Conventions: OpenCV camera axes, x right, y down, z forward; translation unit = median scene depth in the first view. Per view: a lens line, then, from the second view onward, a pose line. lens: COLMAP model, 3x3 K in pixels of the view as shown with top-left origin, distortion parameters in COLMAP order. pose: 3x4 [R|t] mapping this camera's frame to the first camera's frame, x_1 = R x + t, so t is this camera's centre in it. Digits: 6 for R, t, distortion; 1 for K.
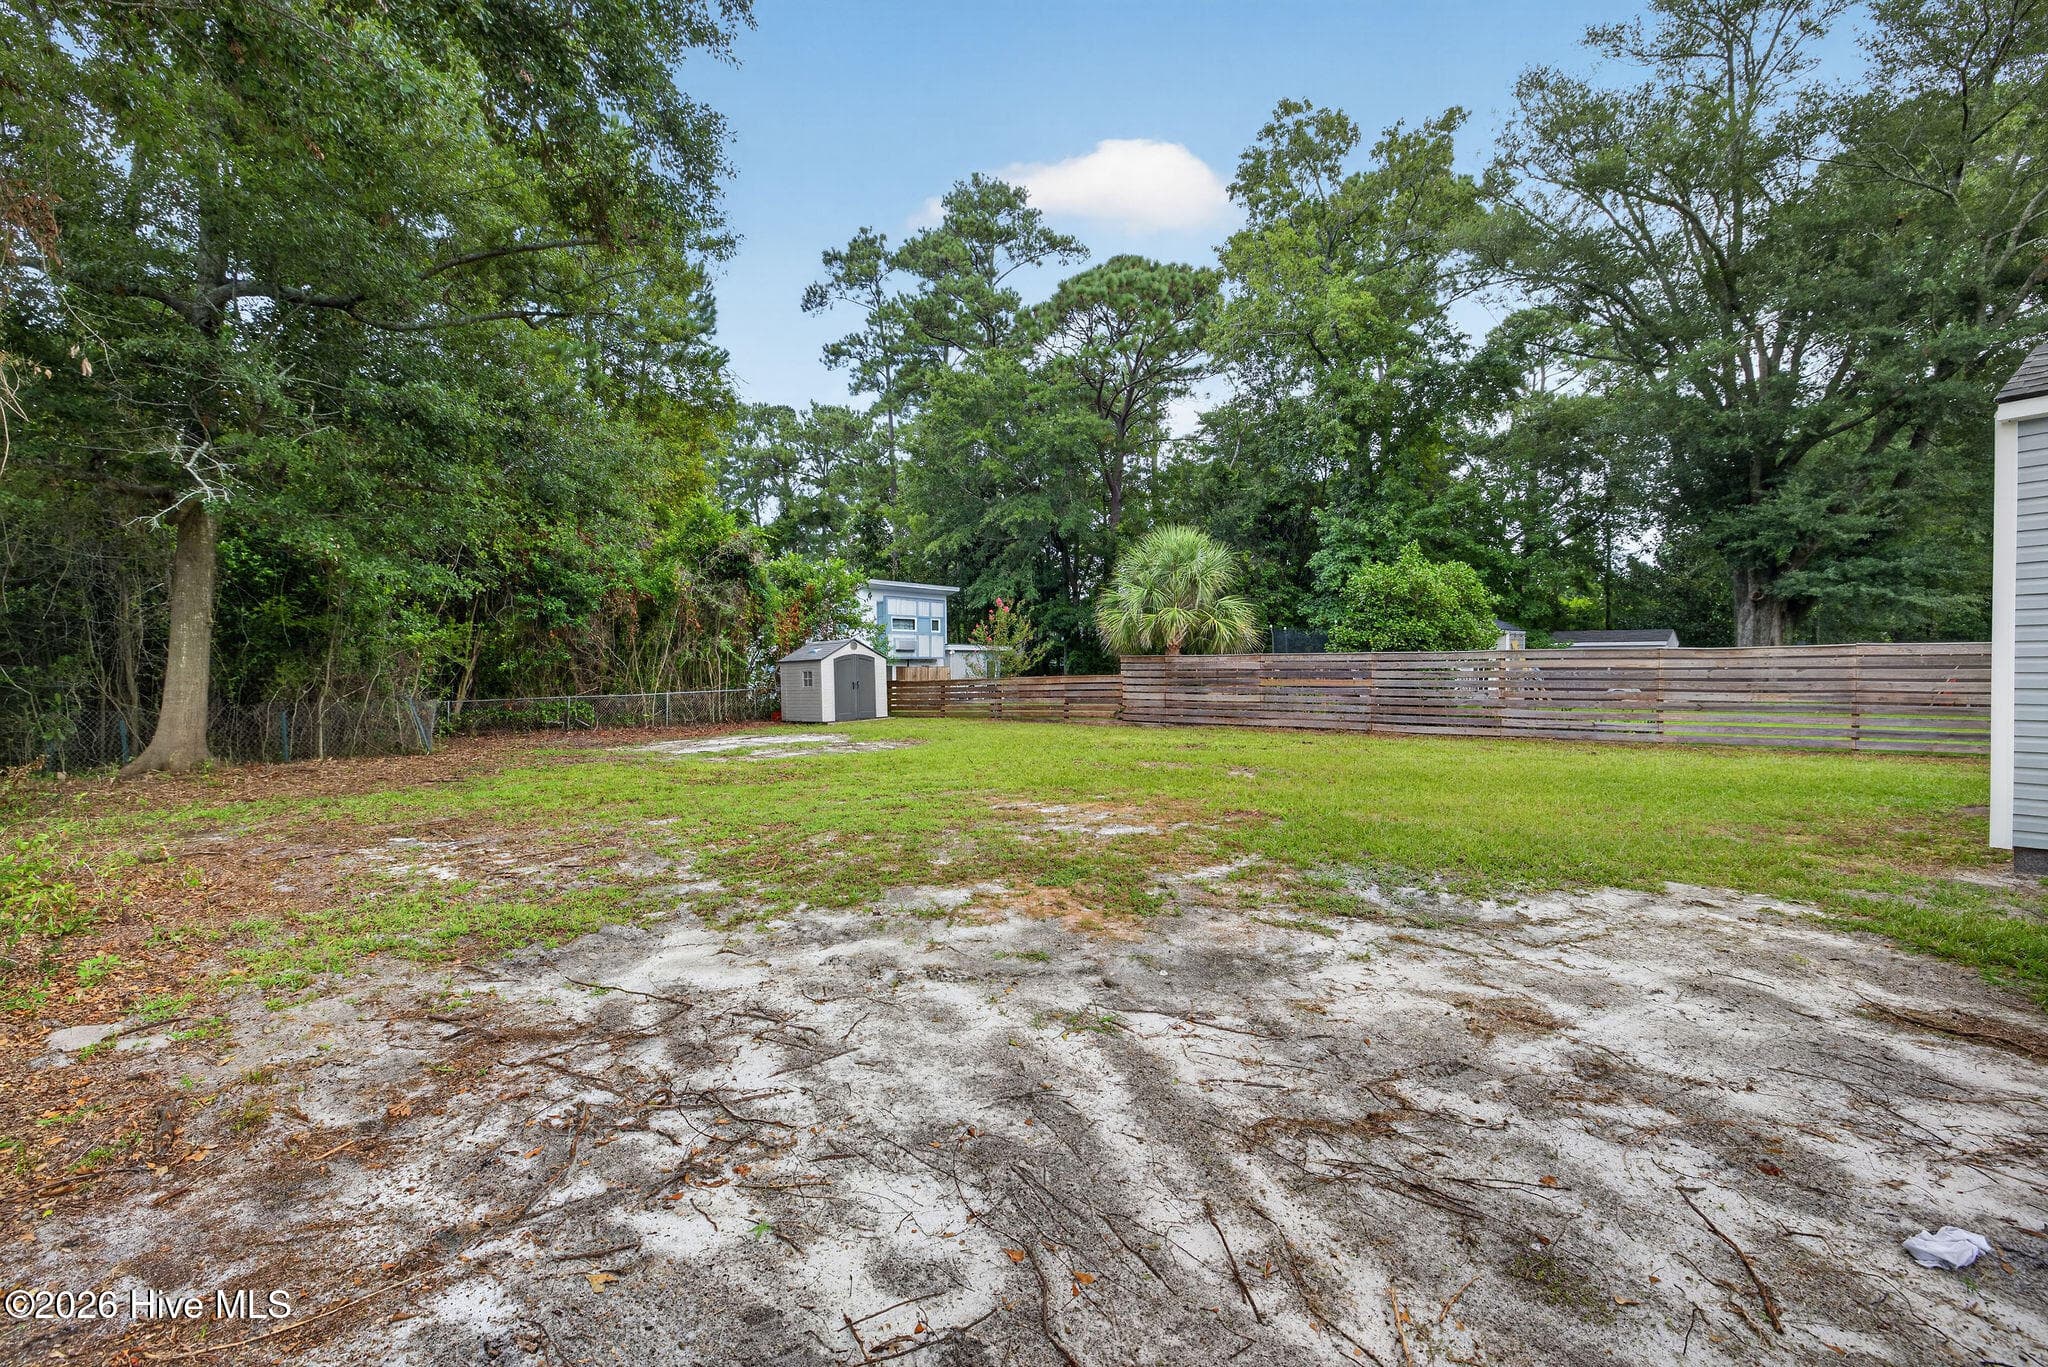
lens RADIAL K [[901.0, 0, 1017.4], [0, 901.0, 675.9], [0, 0, 1]] dist [0.001408, 0.000144]
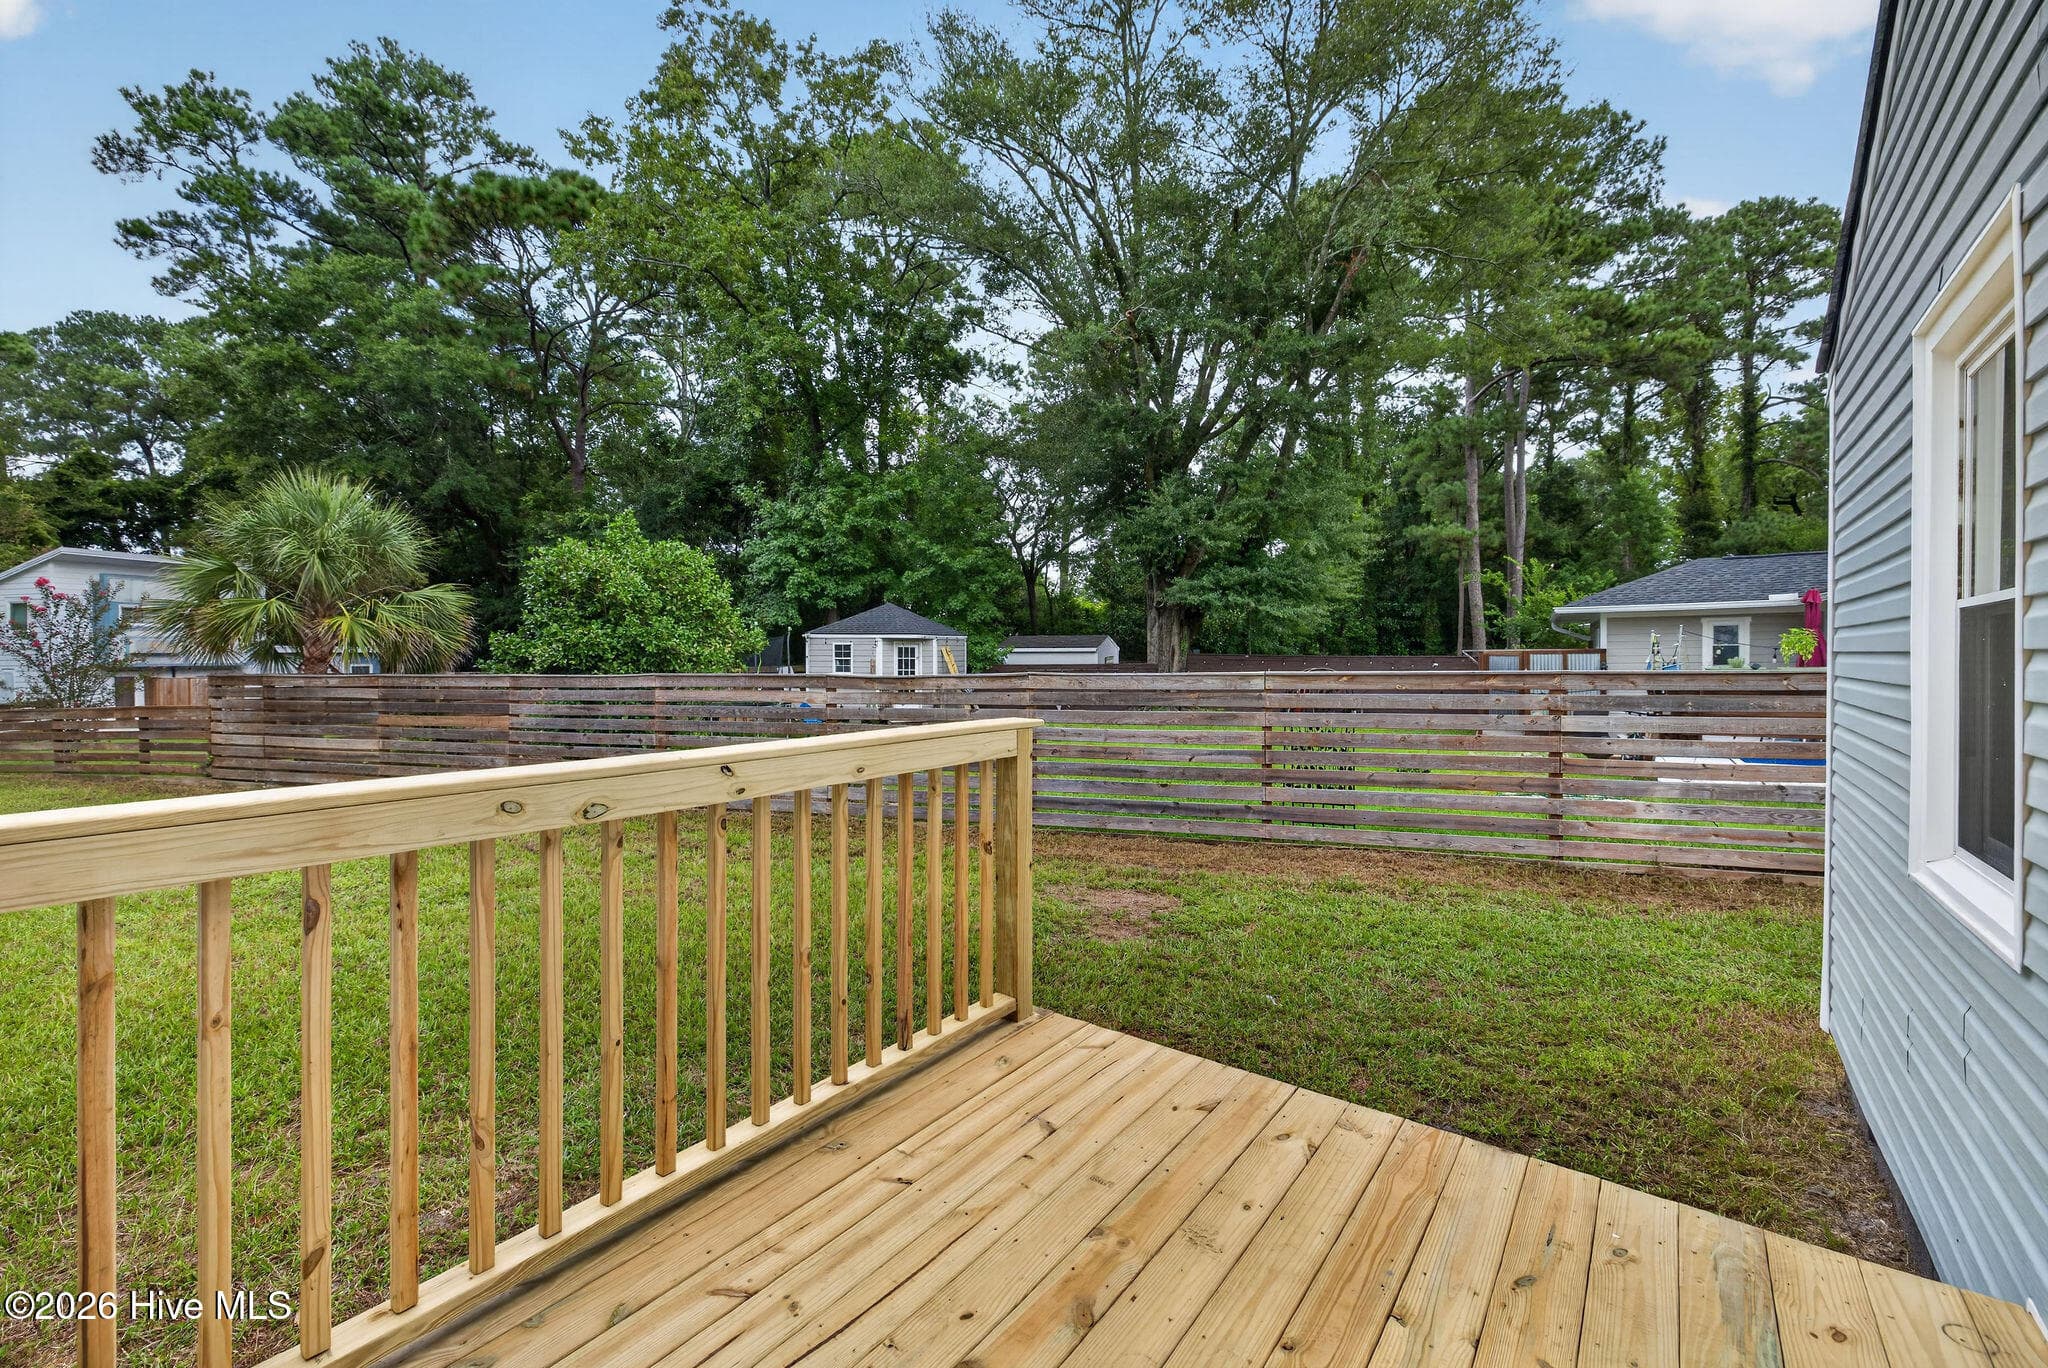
lens RADIAL K [[854.7, 0, 1017.5], [0, 854.7, 673.2], [0, 0, 1]] dist [0.001080, 0.000229]
pose [[0.929087, -0.007966, 0.369776, 0.330935], [0.005637, 0.999957, 0.007379, -0.019647], [-0.369818, -0.004772, 0.929092, 0.192677]]
